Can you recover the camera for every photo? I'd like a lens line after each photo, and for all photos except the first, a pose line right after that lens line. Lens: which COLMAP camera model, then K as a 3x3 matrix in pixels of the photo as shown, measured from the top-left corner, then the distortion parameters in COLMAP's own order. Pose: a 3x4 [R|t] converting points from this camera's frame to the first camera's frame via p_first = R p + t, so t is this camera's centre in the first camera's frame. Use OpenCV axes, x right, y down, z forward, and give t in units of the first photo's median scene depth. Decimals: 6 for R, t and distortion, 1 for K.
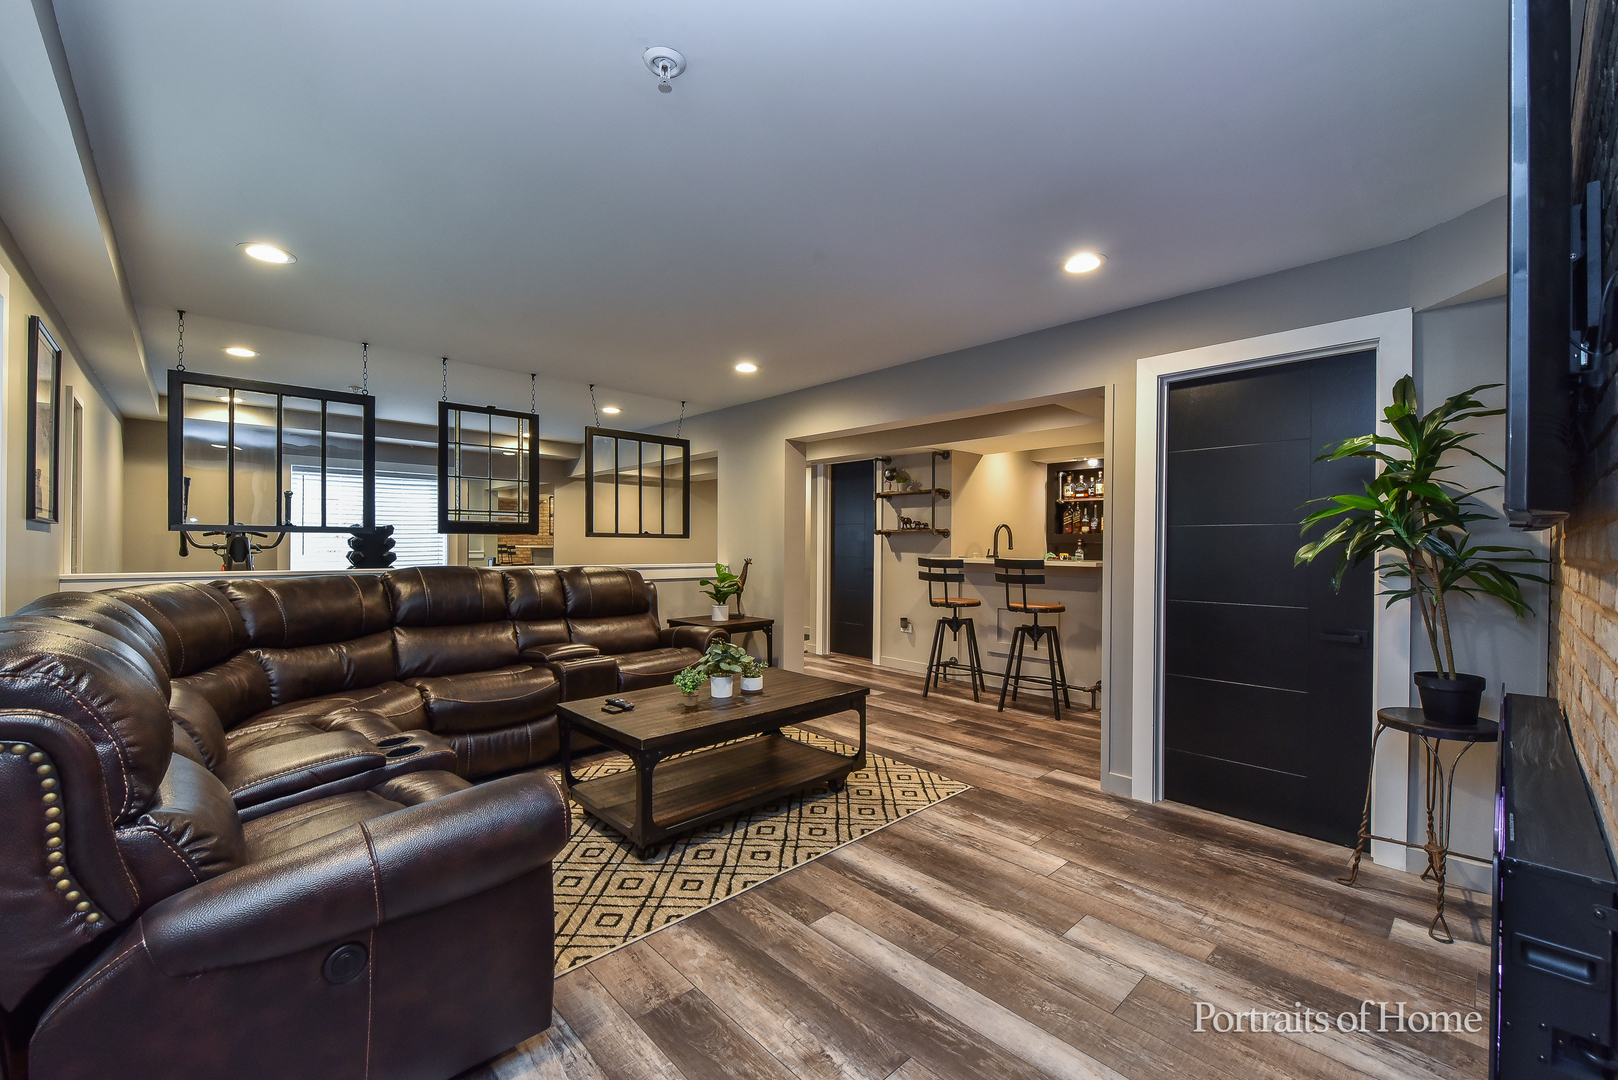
lens RADIAL K [[640.2, 0, 811.2], [0, 640.2, 542.2], [0, 0, 1]] dist [0.000194, 0.000005]
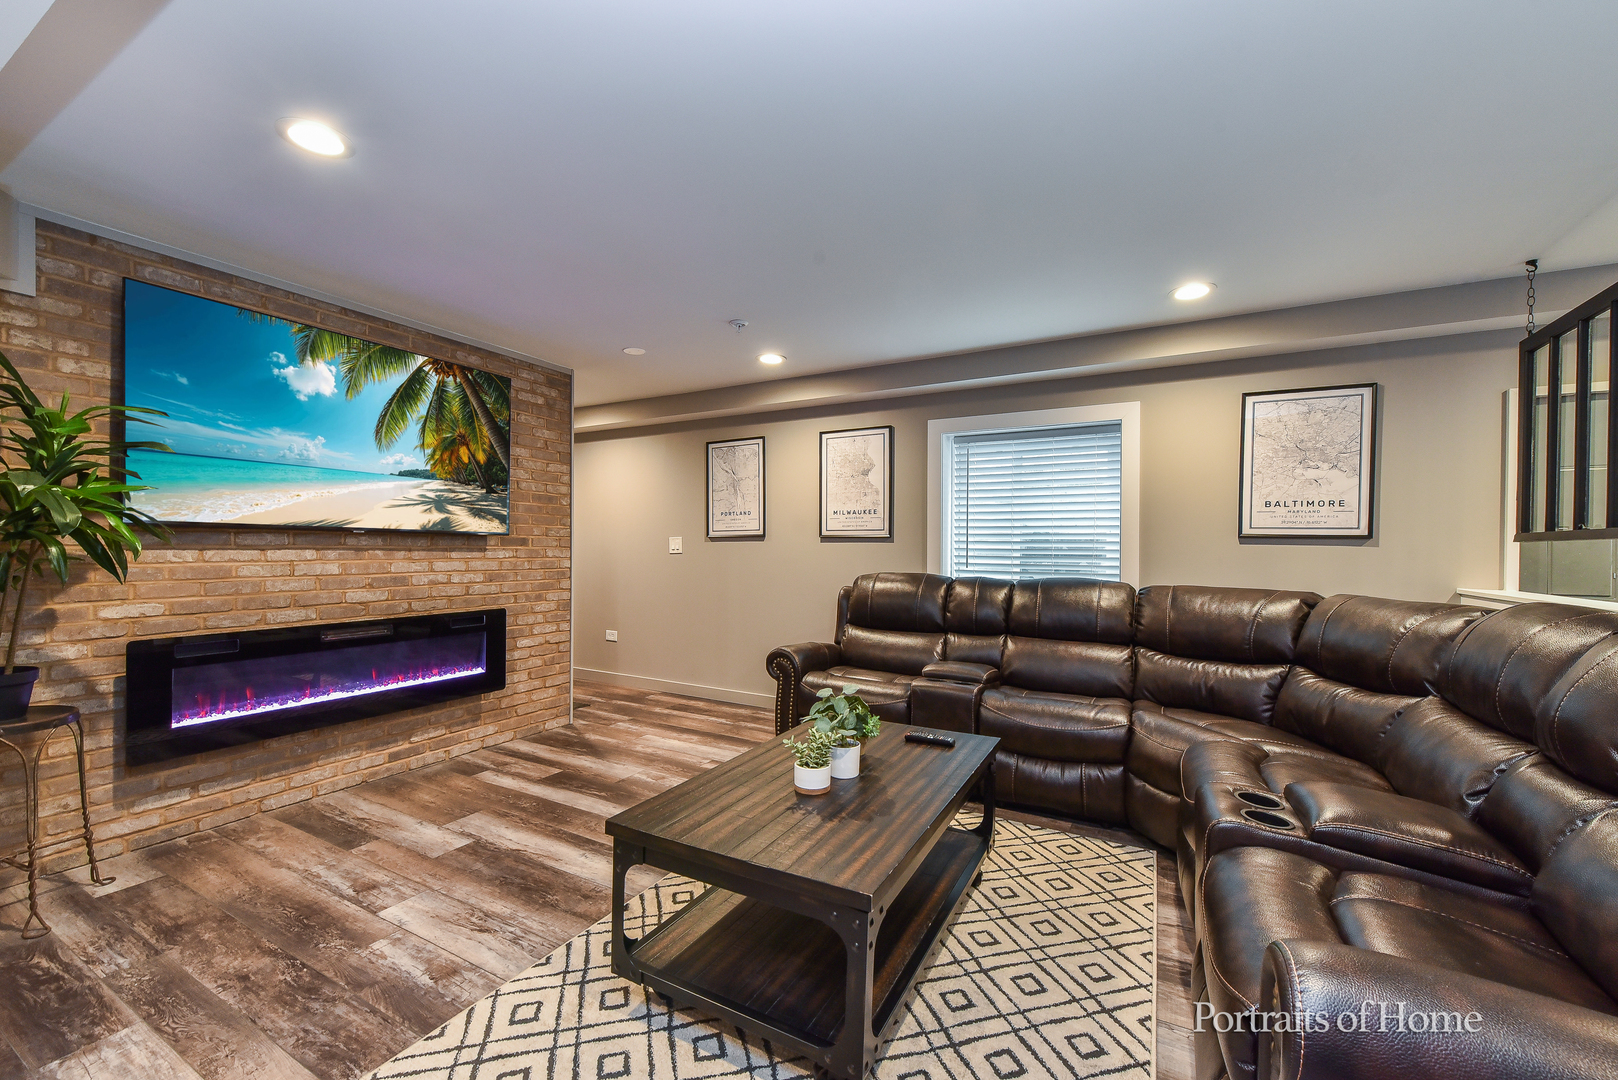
lens RADIAL K [[640.2, 0, 806.6], [0, 640.2, 547.0], [0, 0, 1]] dist [0.000194, 0.000005]
pose [[-0.953001, -0.012773, -0.302699, 0.128062], [-0.013166, 0.999913, -0.000740, 0.008639], [0.302682, 0.003280, -0.953086, 2.056772]]
